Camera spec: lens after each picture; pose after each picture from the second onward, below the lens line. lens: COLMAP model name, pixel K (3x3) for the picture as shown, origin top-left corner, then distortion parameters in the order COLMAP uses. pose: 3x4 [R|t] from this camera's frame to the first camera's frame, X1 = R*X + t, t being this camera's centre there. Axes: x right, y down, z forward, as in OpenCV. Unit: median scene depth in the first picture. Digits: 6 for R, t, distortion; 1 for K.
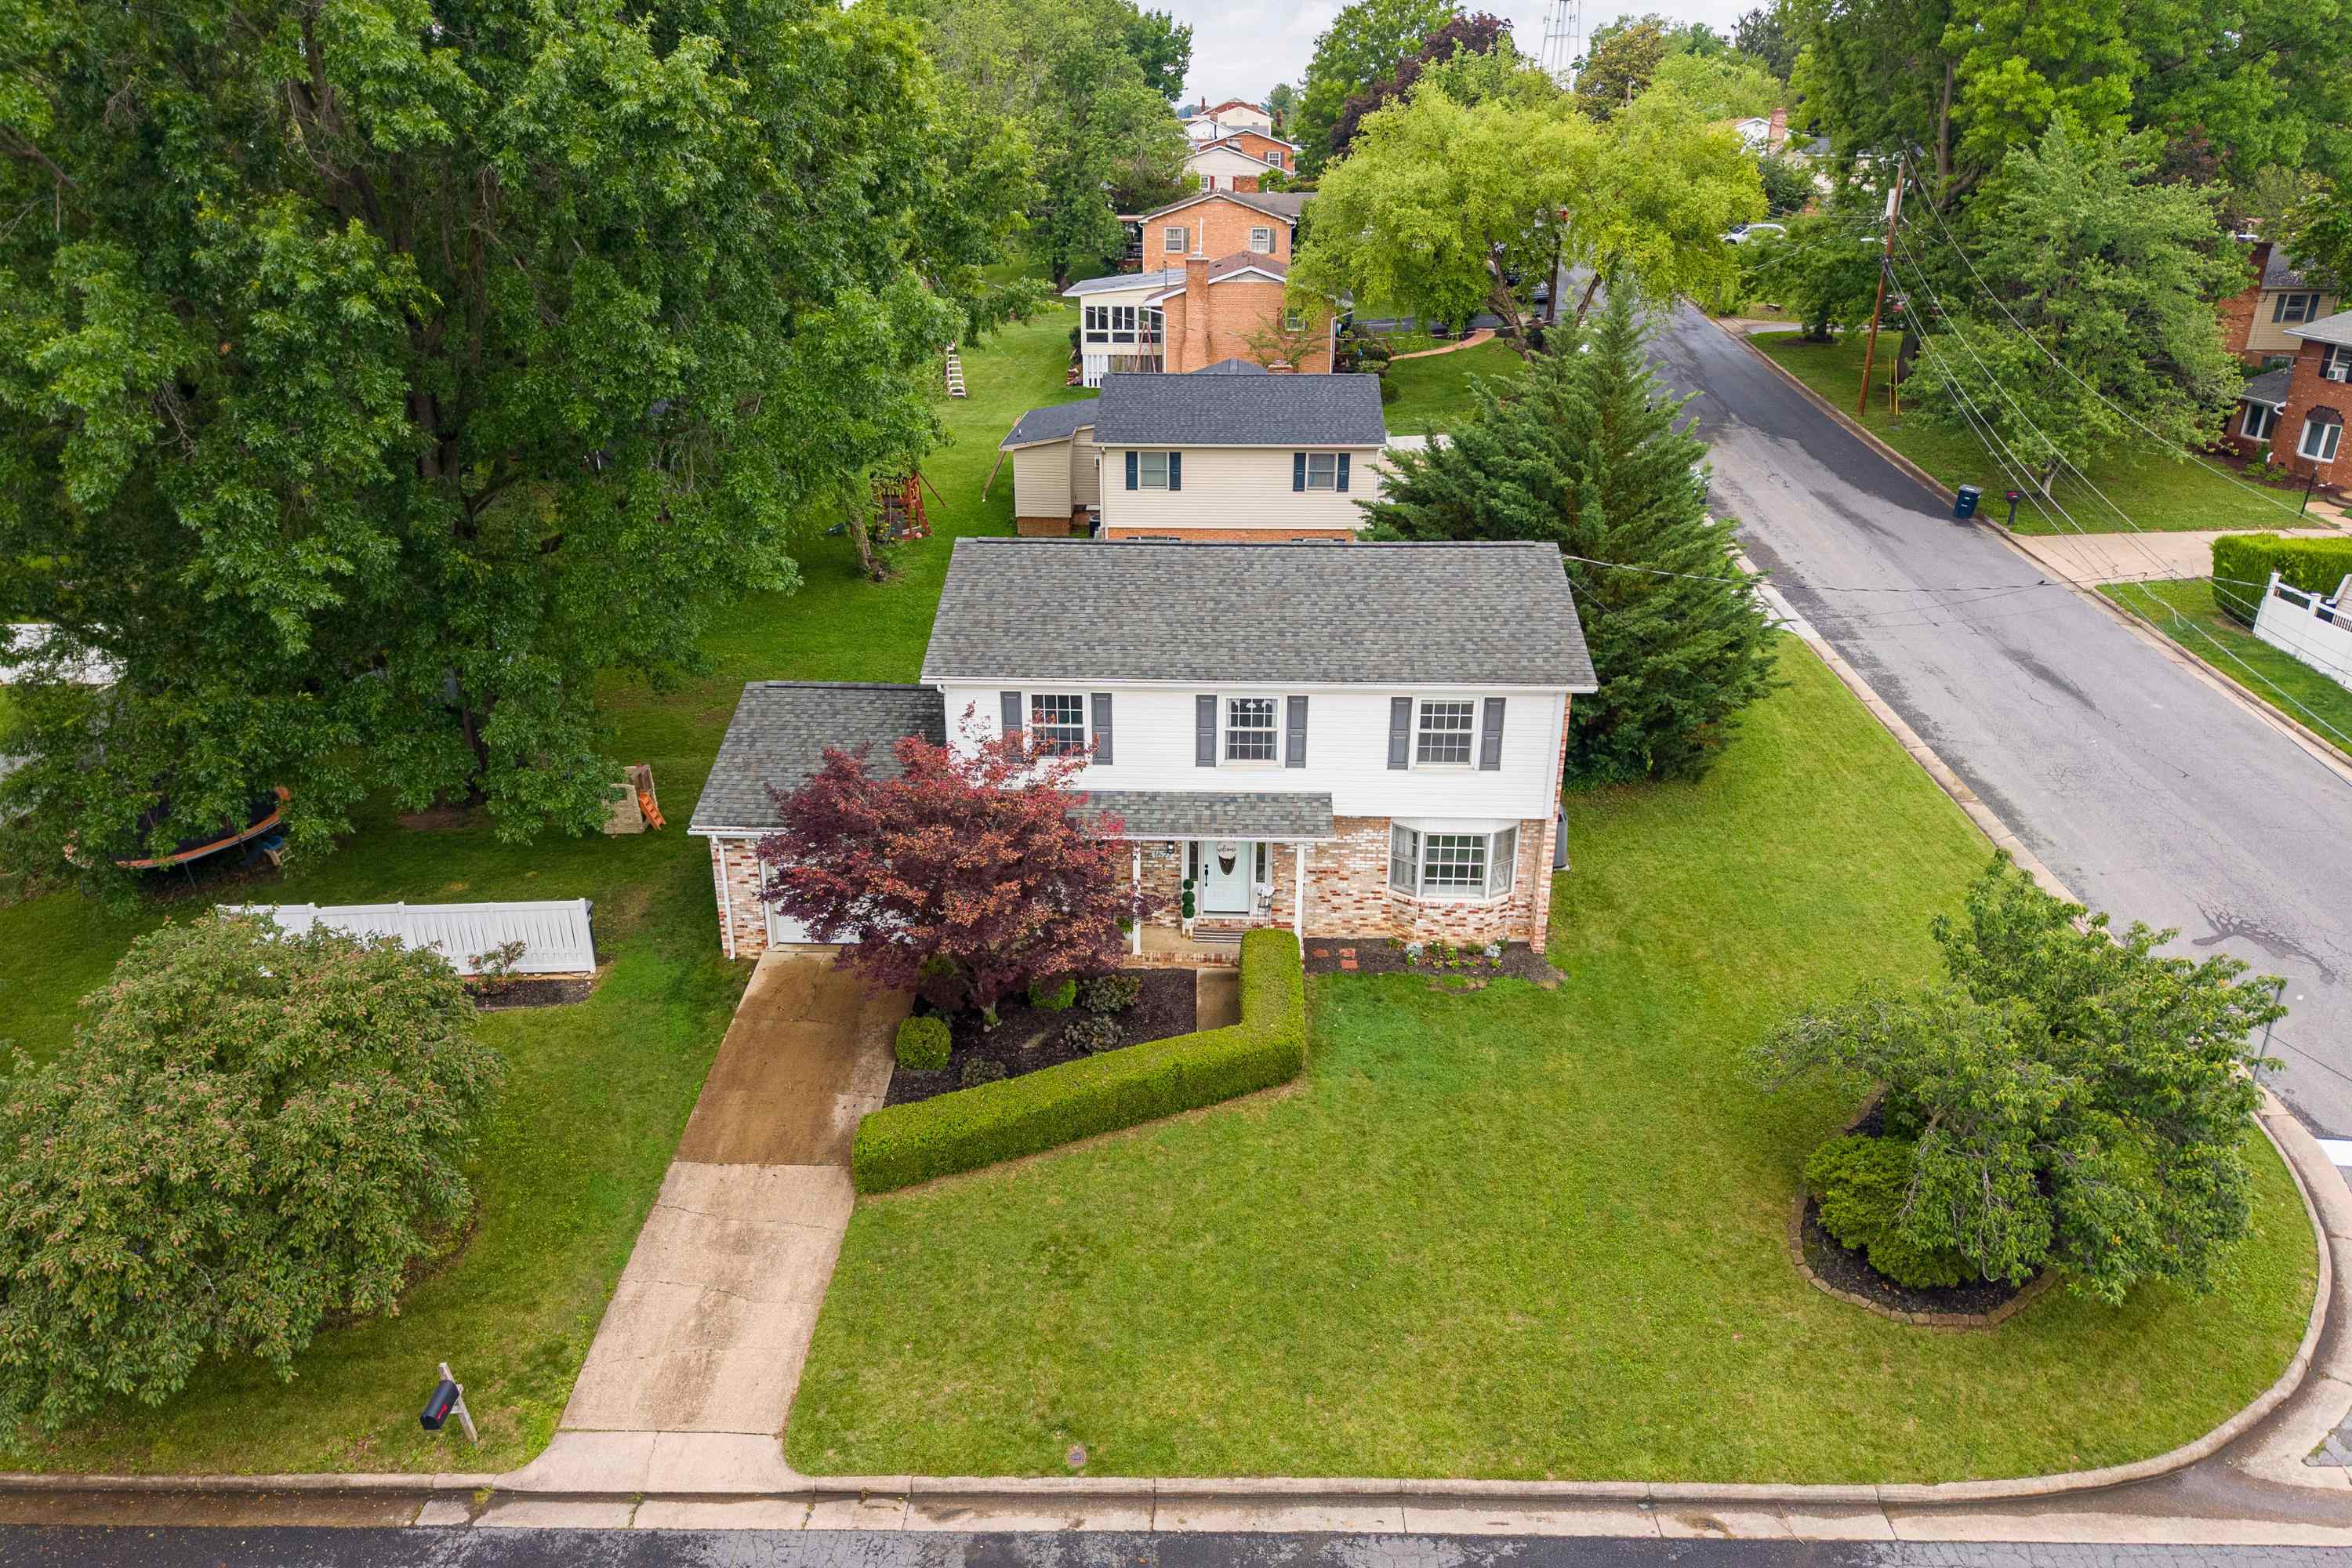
lens RADIAL K [[1584.2, 0, 1169.8], [0, 1584.2, 766.9], [0, 0, 1]] dist [0.035986, -0.042990]
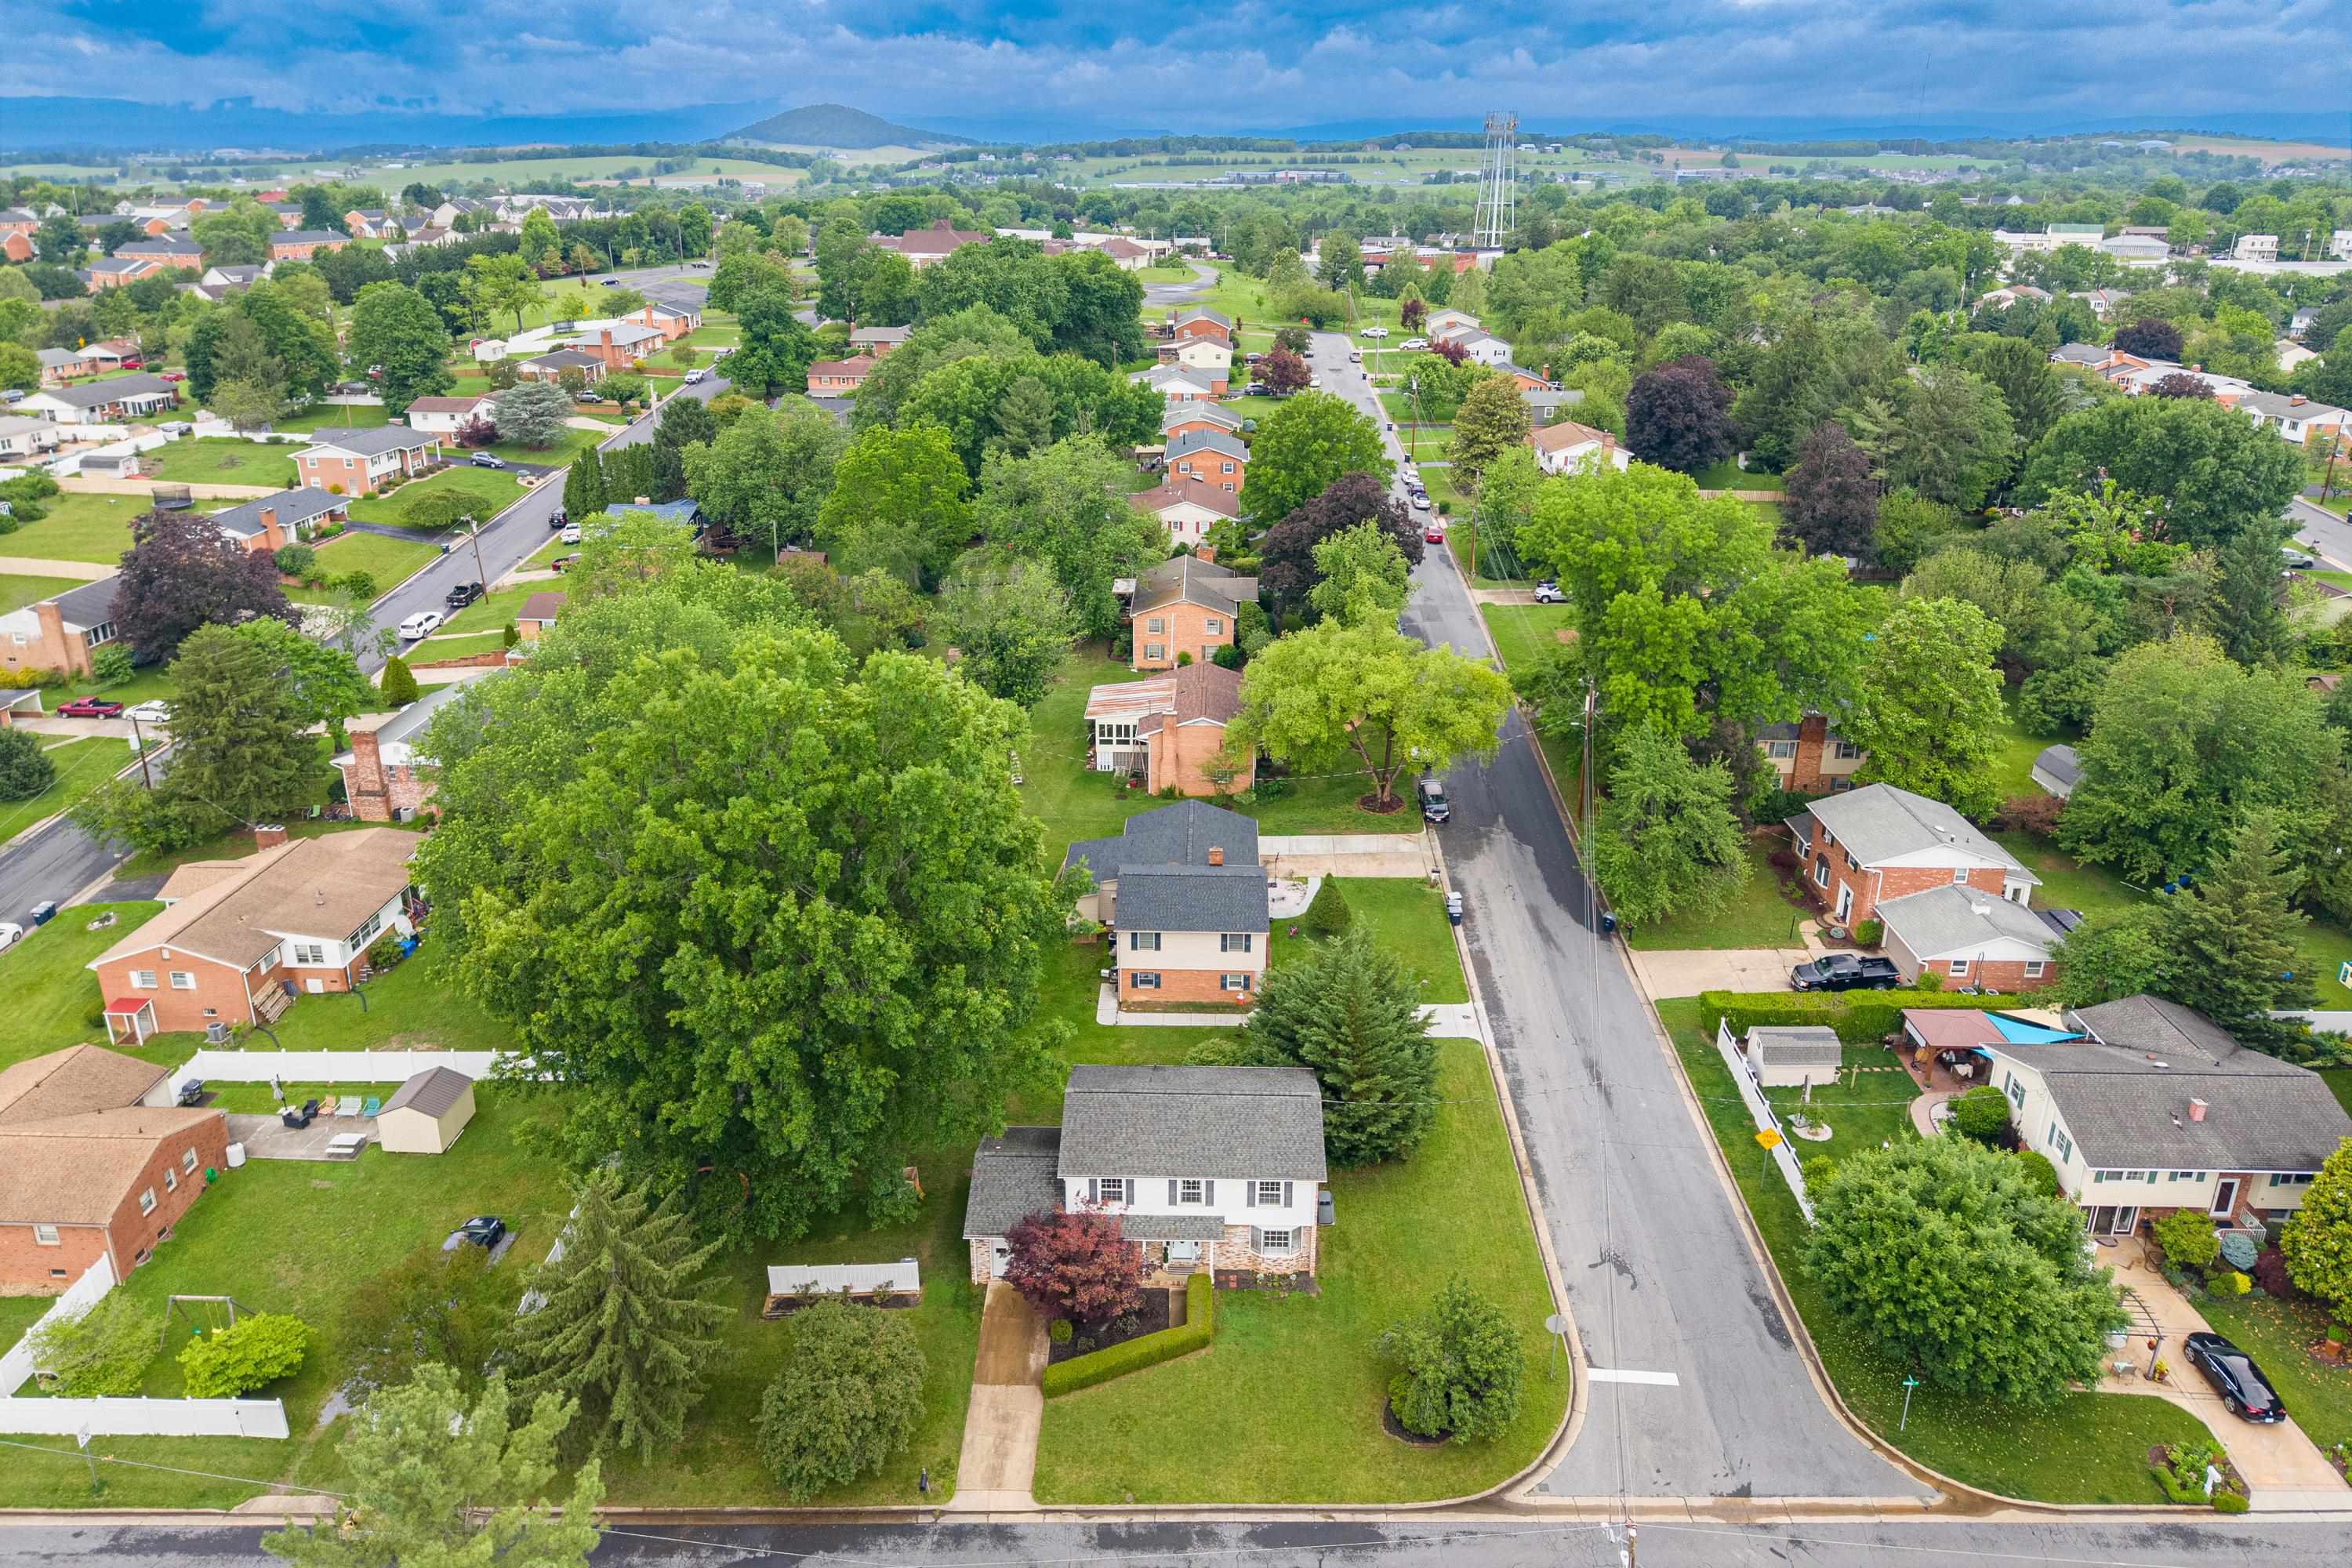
lens RADIAL K [[1584.2, 0, 1174.2], [0, 1584.2, 715.3], [0, 0, 1]] dist [0.035986, -0.042990]
pose [[0.999847, -0.002916, 0.017241, -0.015057], [0.003350, 0.999676, -0.025250, -0.694522], [-0.017162, 0.025304, 0.999532, -1.470887]]
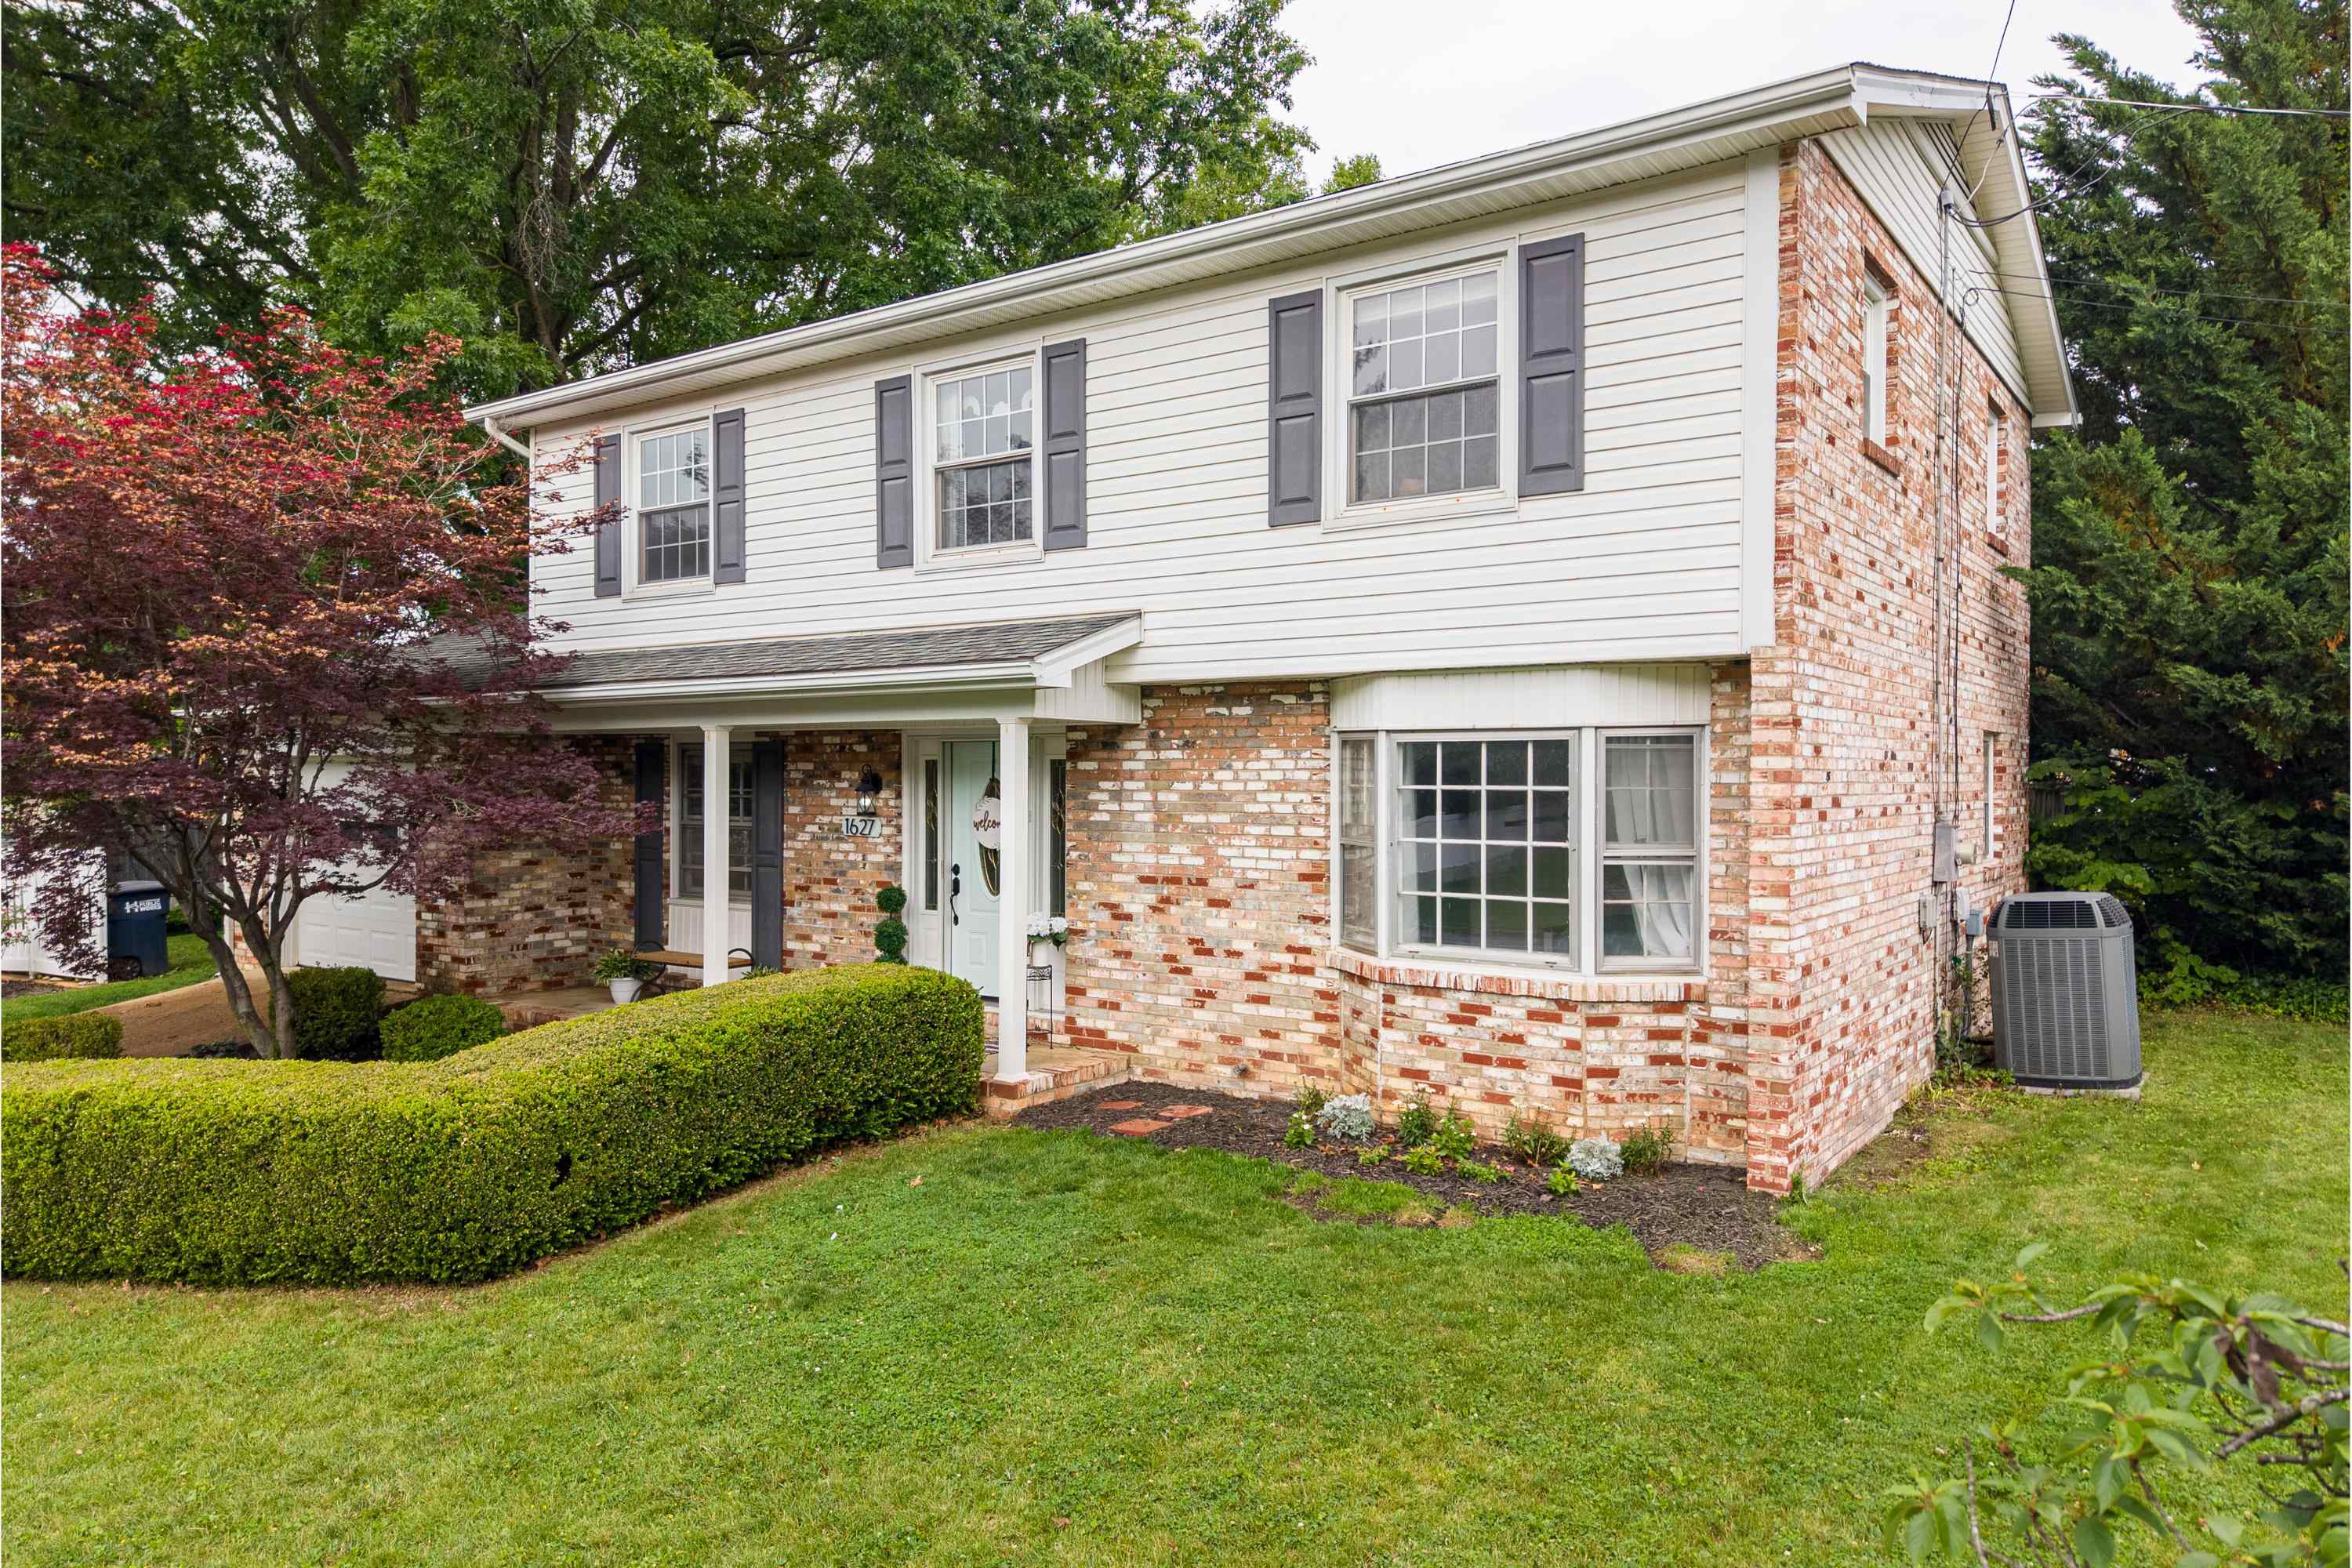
lens RADIAL K [[1584.2, 0, 1168.7], [0, 1584.2, 775.9], [0, 0, 1]] dist [0.035986, -0.042990]
pose [[0.825139, -0.003076, -0.564922, 0.311125], [-0.197231, 0.935494, -0.293173, 0.155397], [0.529383, 0.353329, 0.771306, 0.740866]]
